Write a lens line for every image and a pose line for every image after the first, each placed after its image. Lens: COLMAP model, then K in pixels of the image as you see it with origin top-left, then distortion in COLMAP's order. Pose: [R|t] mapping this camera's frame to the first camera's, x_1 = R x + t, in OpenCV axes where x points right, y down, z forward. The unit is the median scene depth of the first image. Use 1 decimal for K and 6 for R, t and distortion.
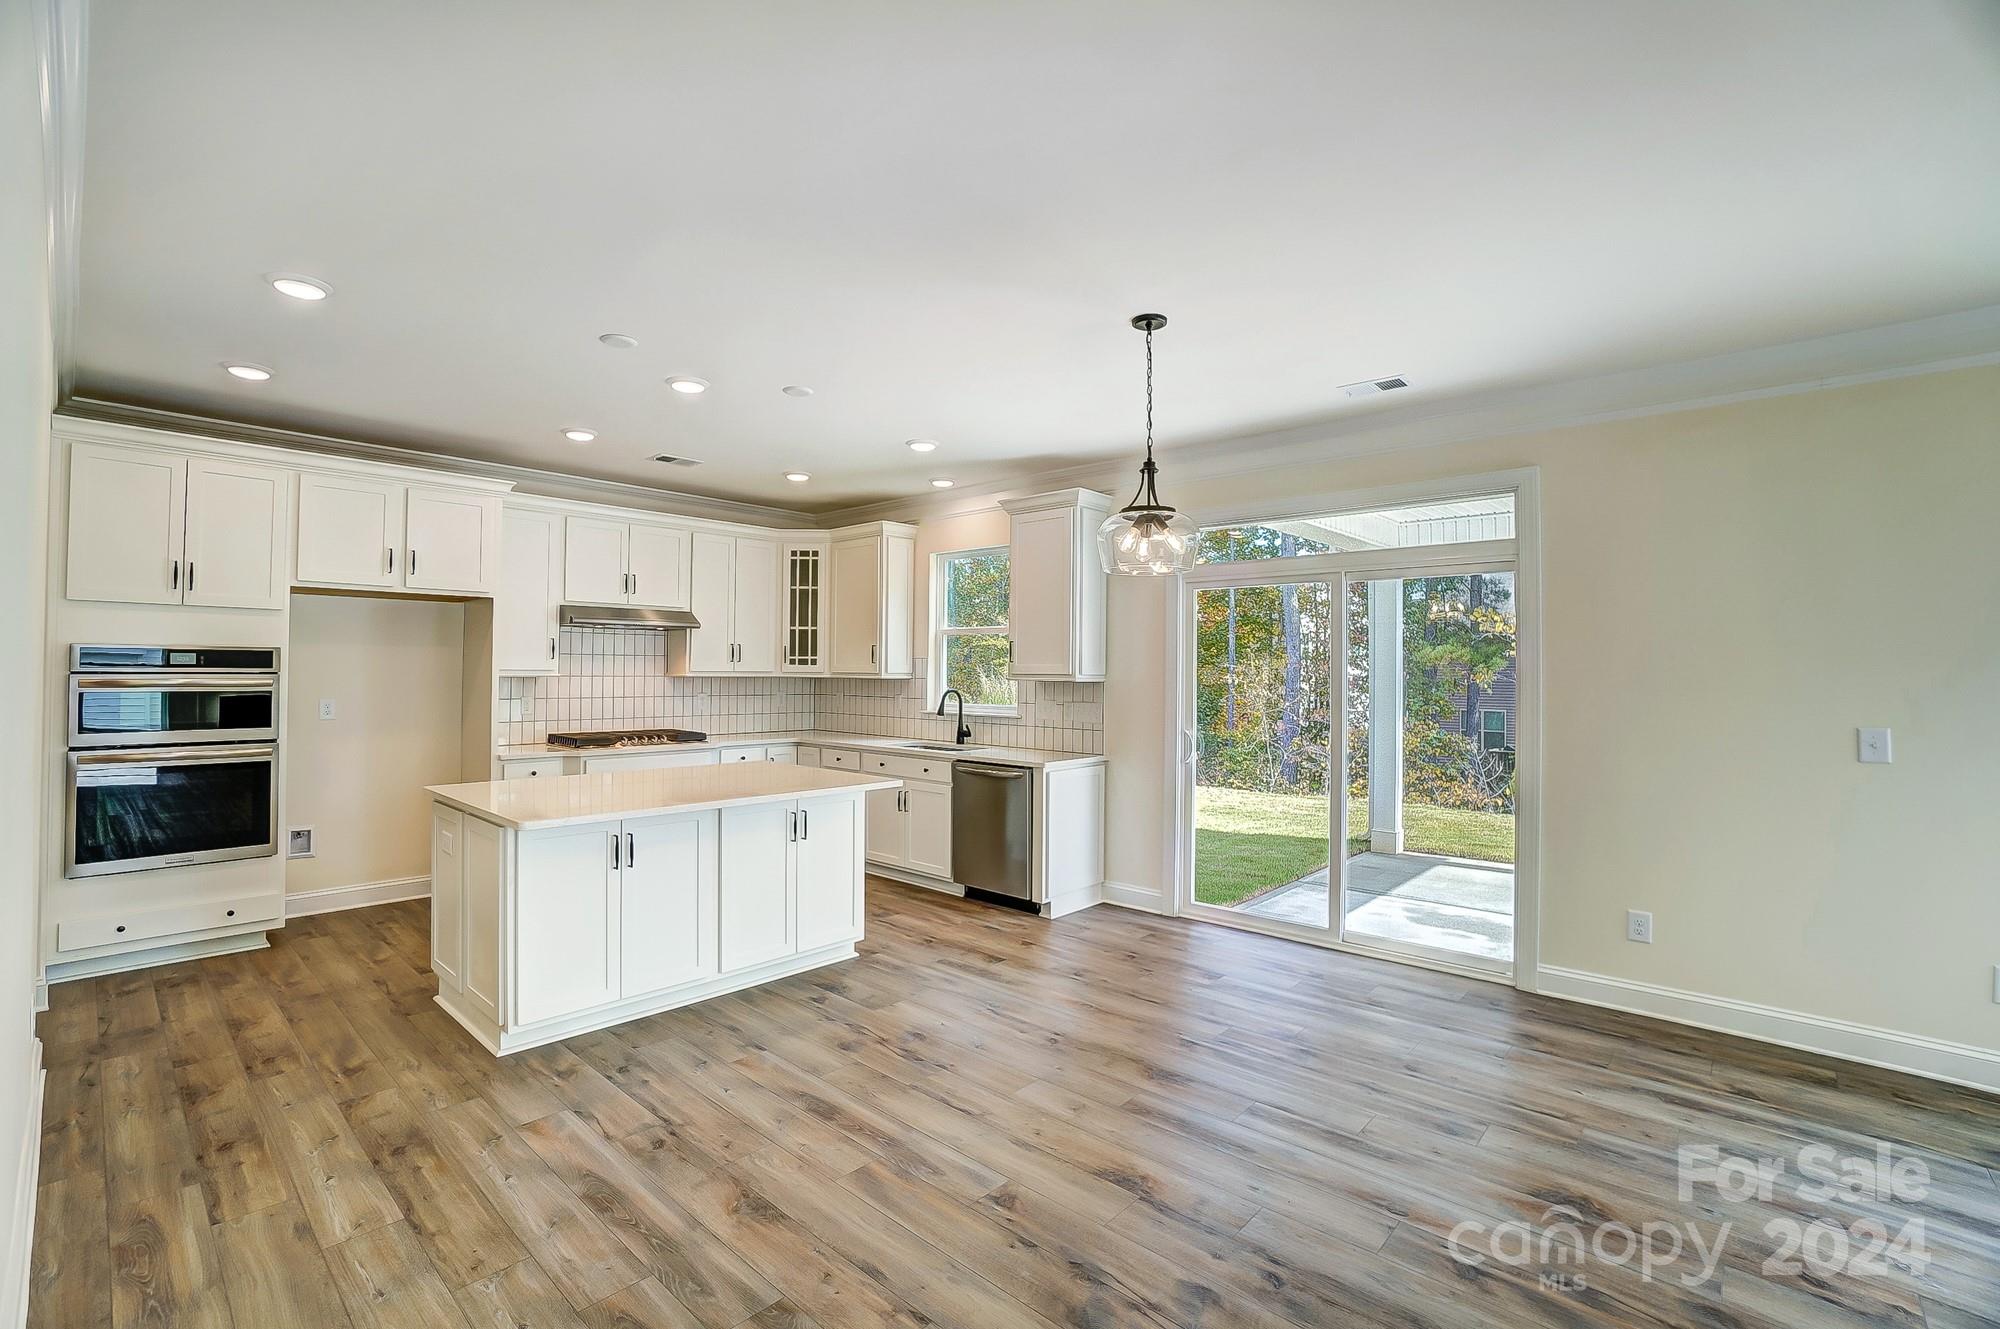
lens RADIAL K [[871.0, 0, 953.8], [0, 871.0, 660.7], [0, 0, 1]] dist [-0.019053, 0.000212]
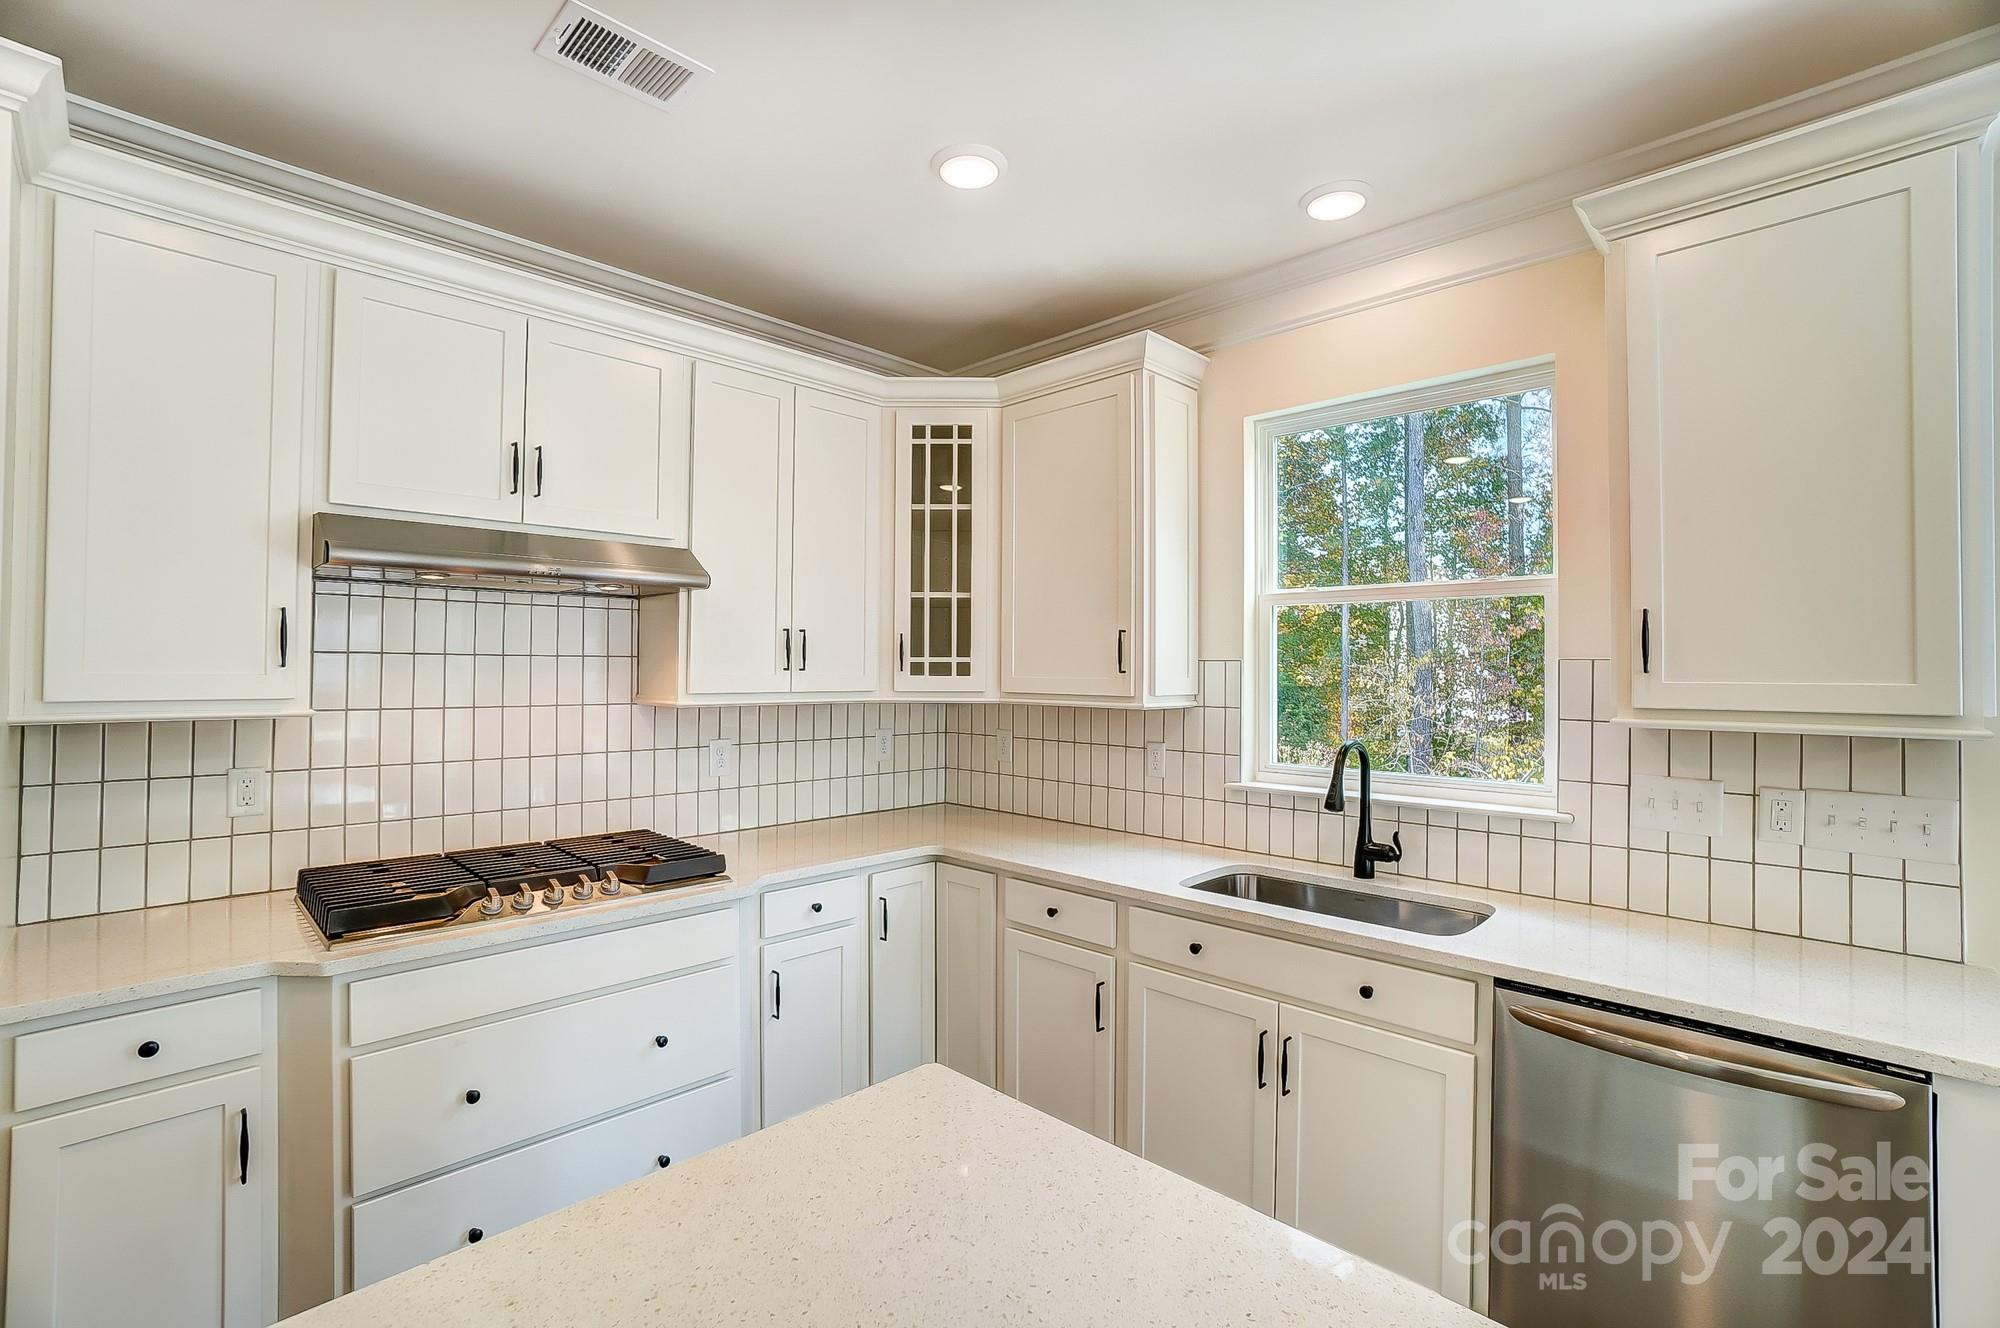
lens RADIAL K [[876.4, 0, 960.4], [0, 876.4, 661.2], [0, 0, 1]] dist [-0.060086, 0.018273]
pose [[0.999508, -0.003811, -0.031123, -0.154655], [0.003858, 0.999991, 0.001469, -0.003557], [0.031117, -0.001588, 0.999514, 0.567050]]
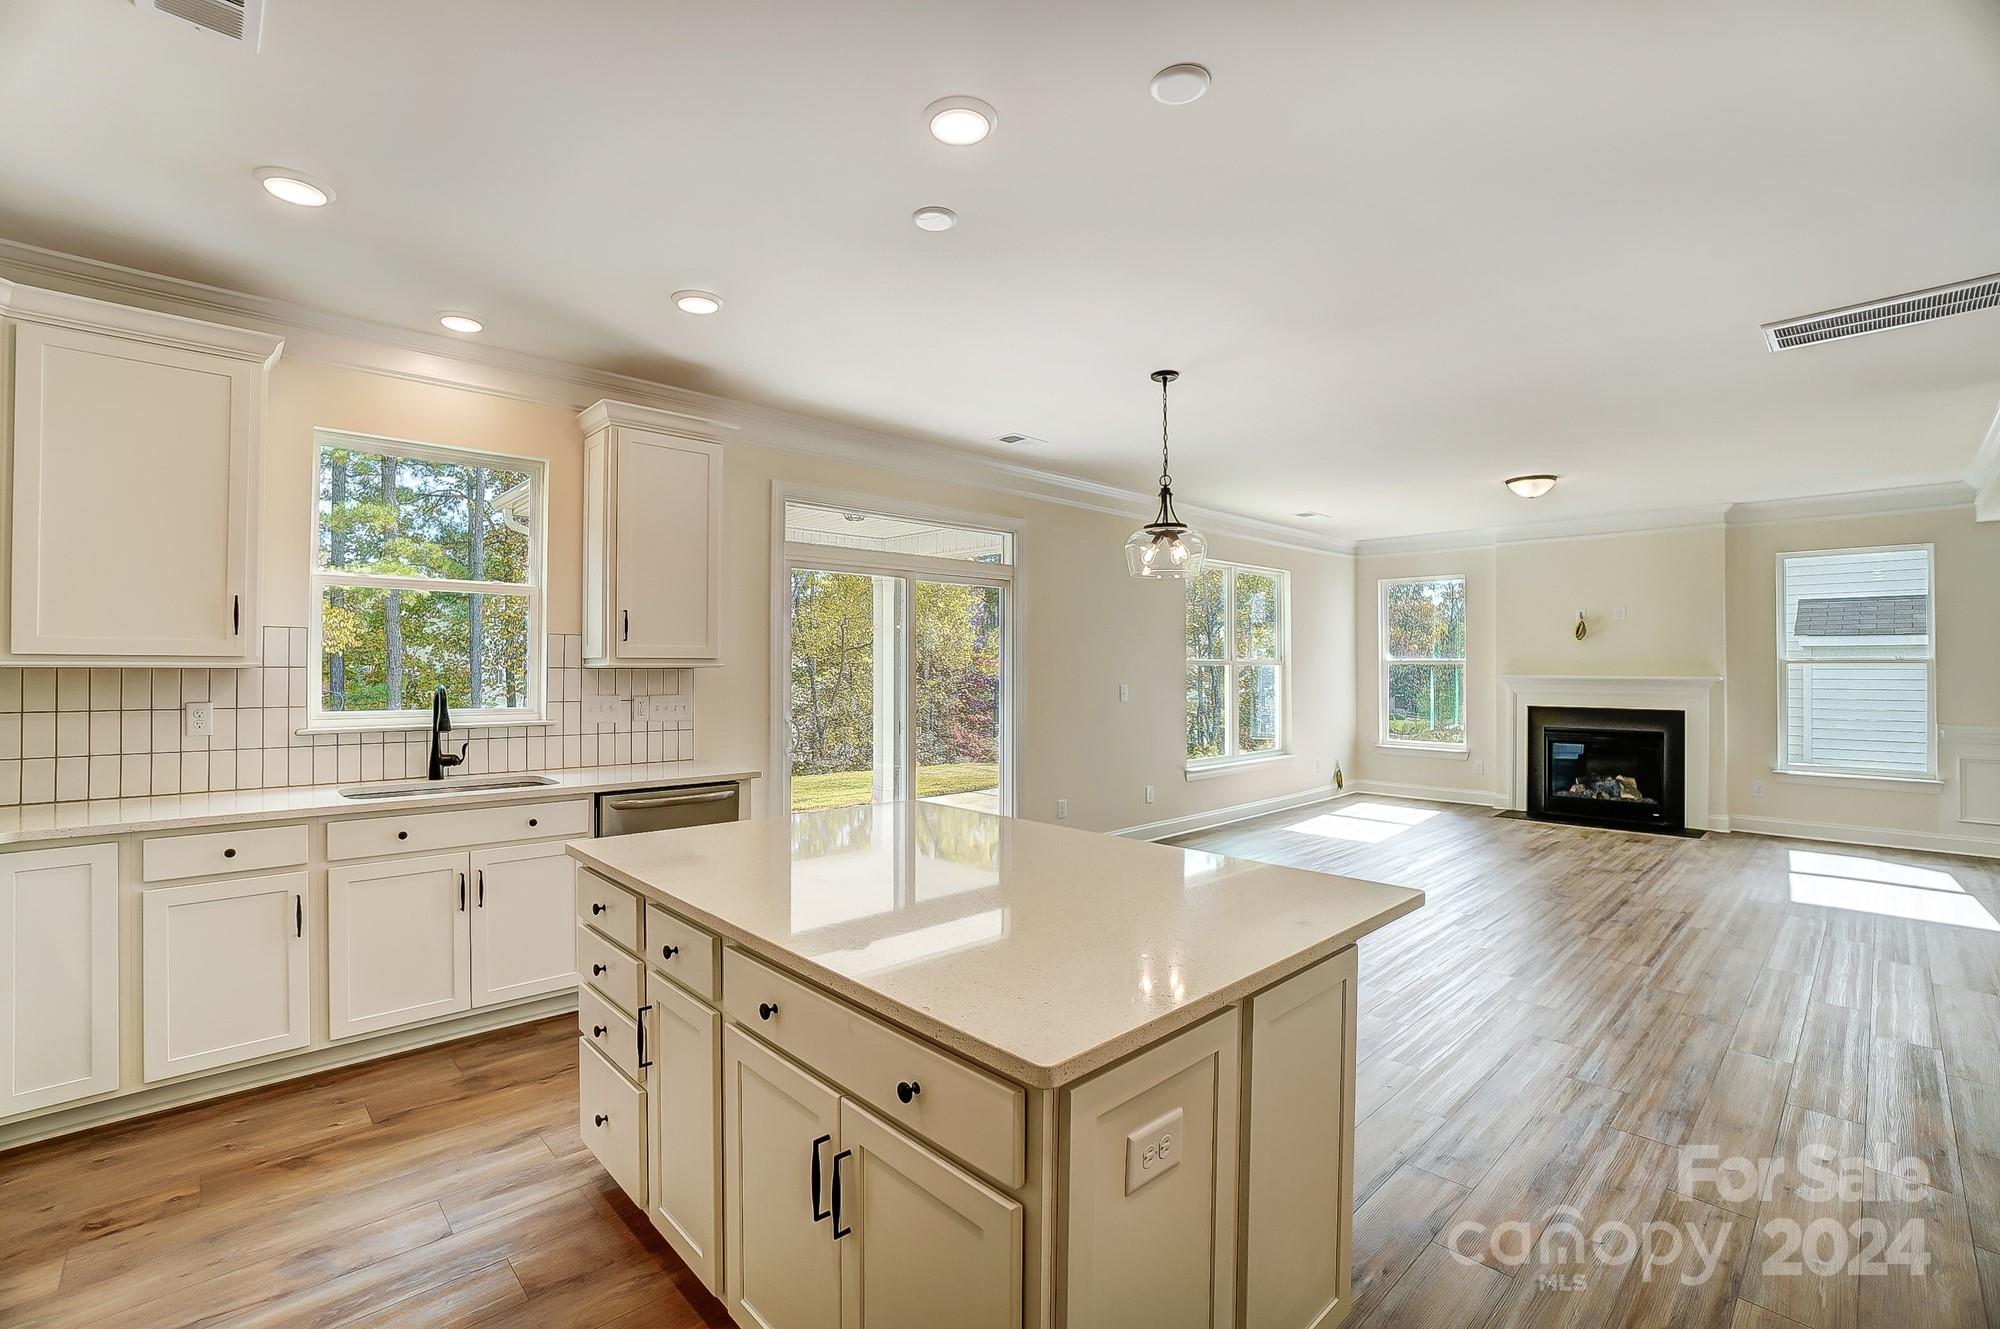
lens RADIAL K [[870.3, 0, 1000.0], [0, 870.3, 664.5], [0, 0, 1]] dist [-0.059598, 0.017520]
pose [[0.061241, -0.008109, 0.998090, -0.500423], [-0.012207, 0.999886, 0.008872, 0.009610], [-0.998048, -0.012727, 0.061135, 0.562111]]
